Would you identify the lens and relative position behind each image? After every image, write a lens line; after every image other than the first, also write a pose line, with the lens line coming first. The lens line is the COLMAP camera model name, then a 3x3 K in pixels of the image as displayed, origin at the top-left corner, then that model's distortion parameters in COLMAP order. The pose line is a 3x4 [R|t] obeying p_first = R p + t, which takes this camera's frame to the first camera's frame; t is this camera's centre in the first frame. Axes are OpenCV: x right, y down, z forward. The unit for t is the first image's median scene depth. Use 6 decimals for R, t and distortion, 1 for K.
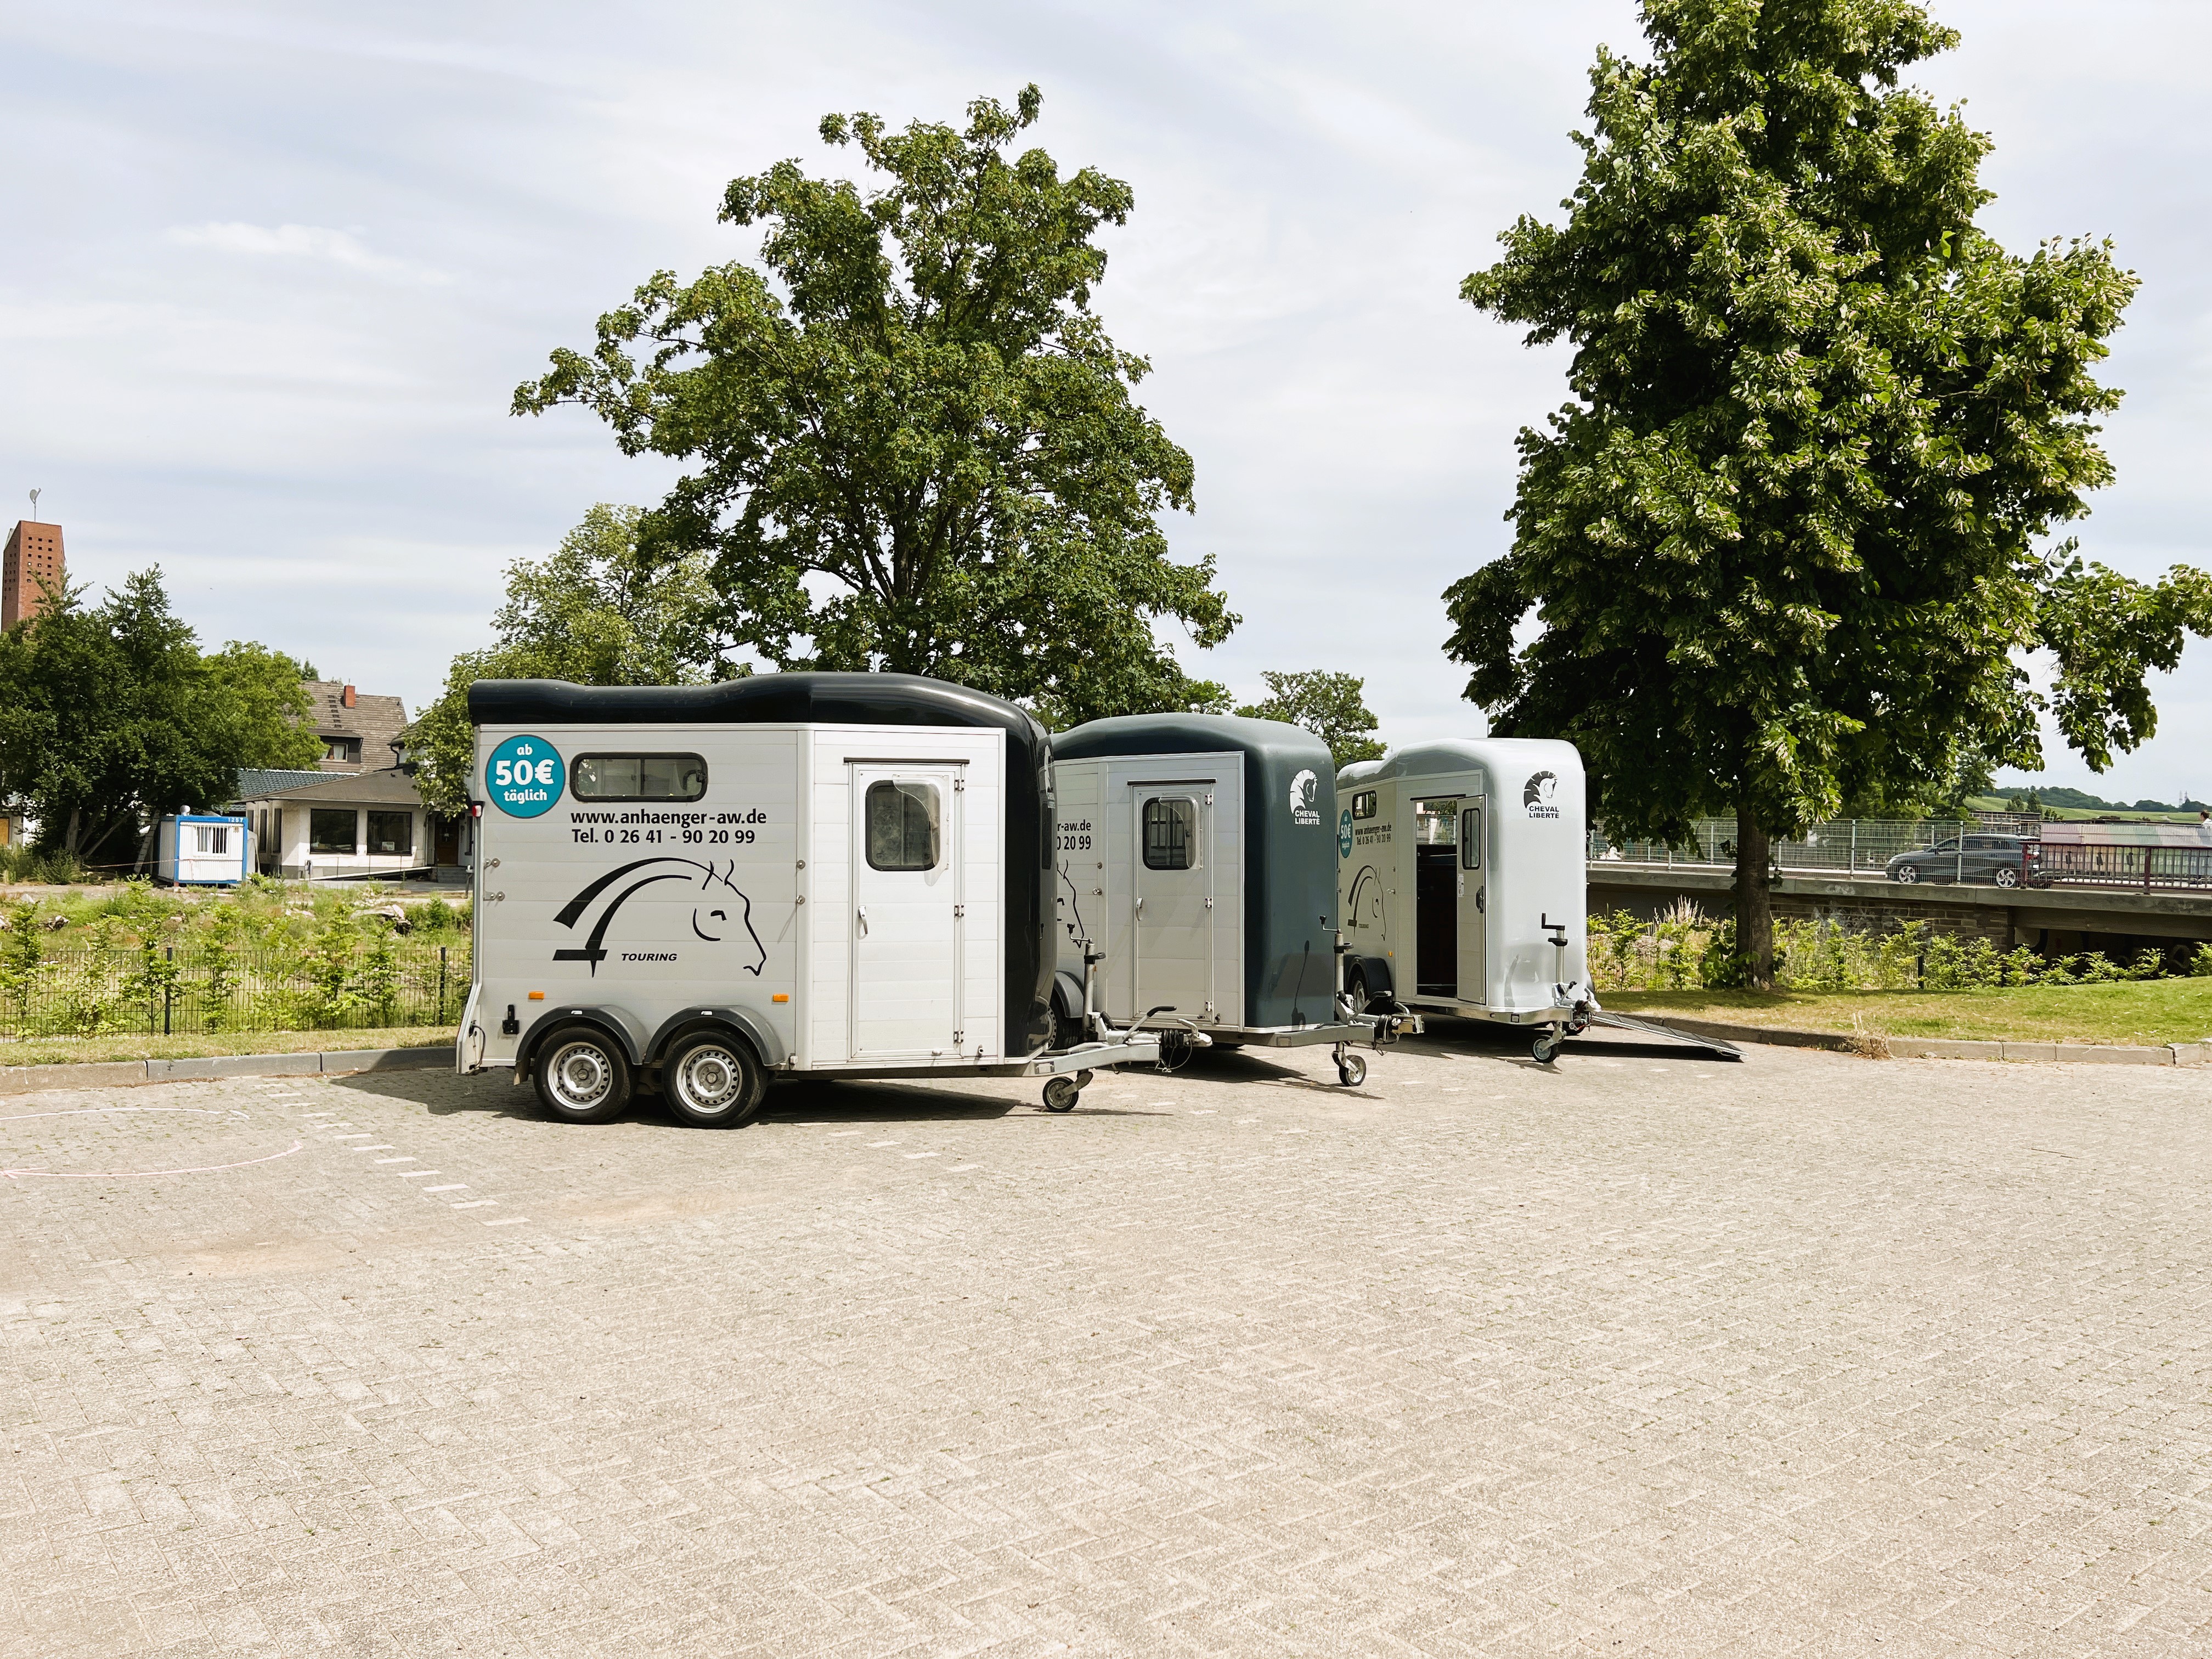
lens RADIAL K [[1656.8, 0, 1106.0], [0, 1656.8, 829.5], [0, 0, 1]] dist [0.035962, -0.038487]
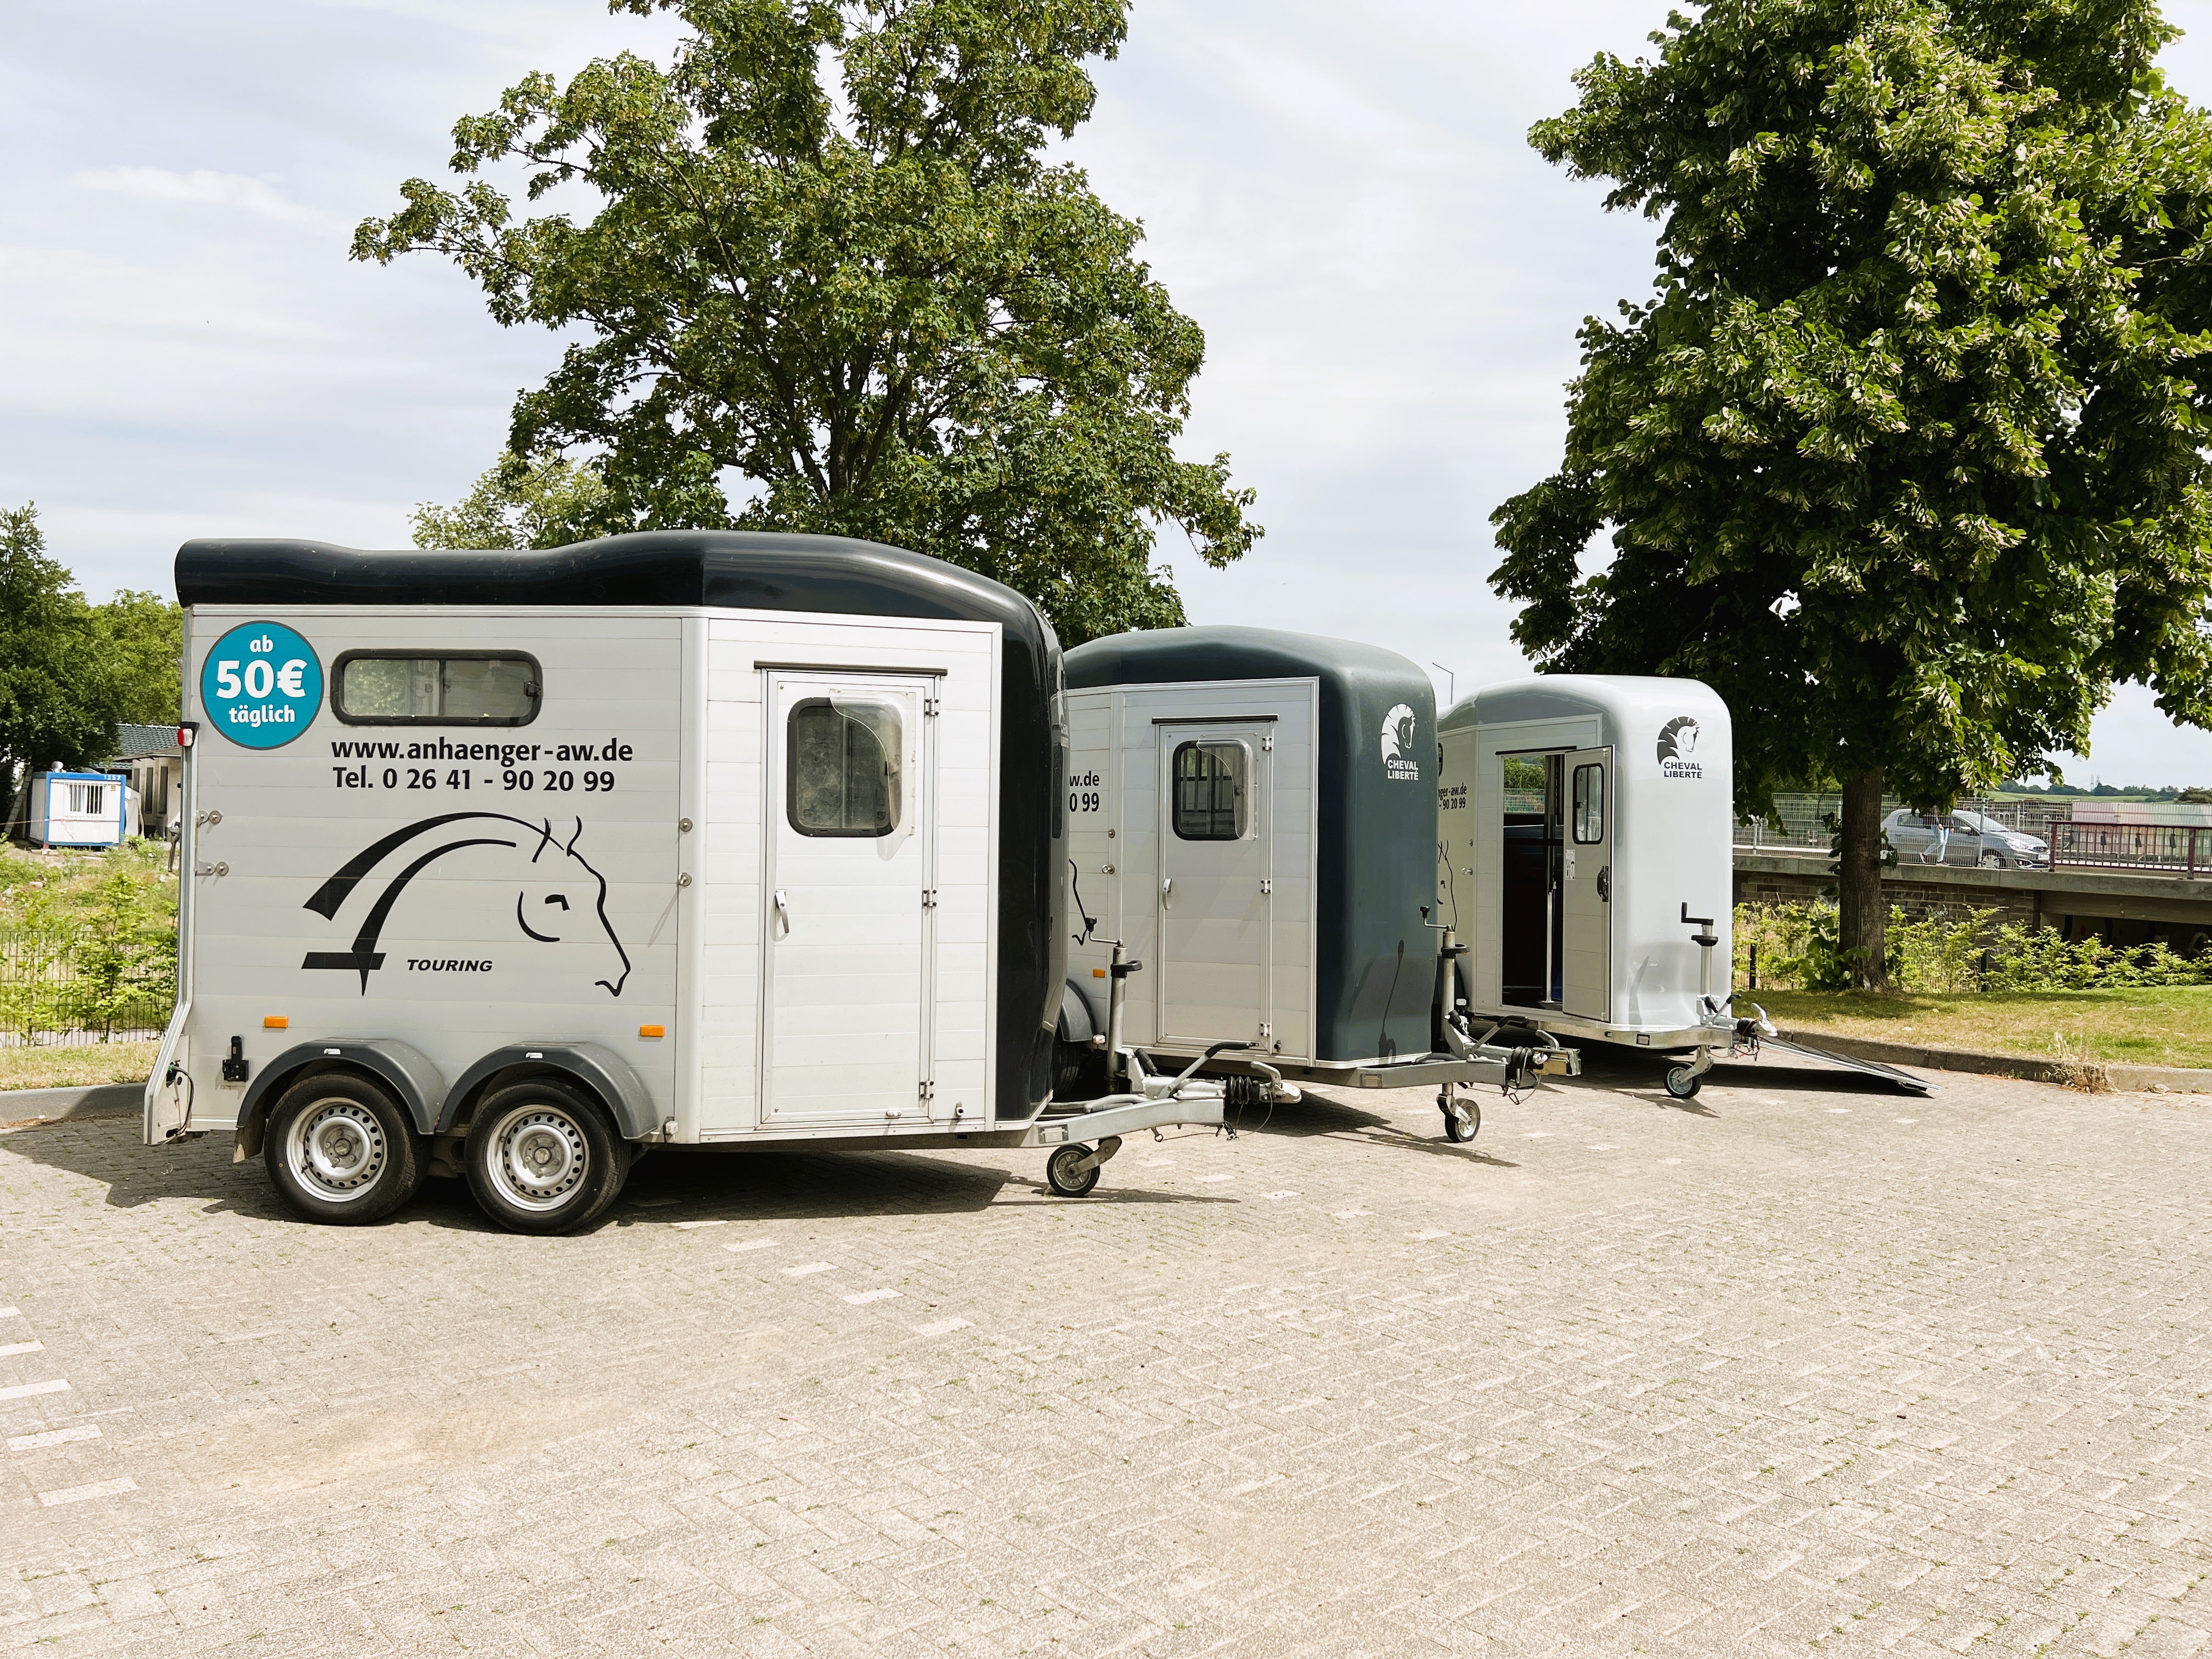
lens RADIAL K [[1693.1, 0, 1102.6], [0, 1693.1, 811.5], [0, 0, 1]] dist [0.008364, -0.004549]
pose [[0.999299, 0.011140, 0.035753, -0.030784], [-0.011367, 0.999916, 0.006170, 0.006711], [-0.035681, -0.006572, 0.999342, 0.227467]]
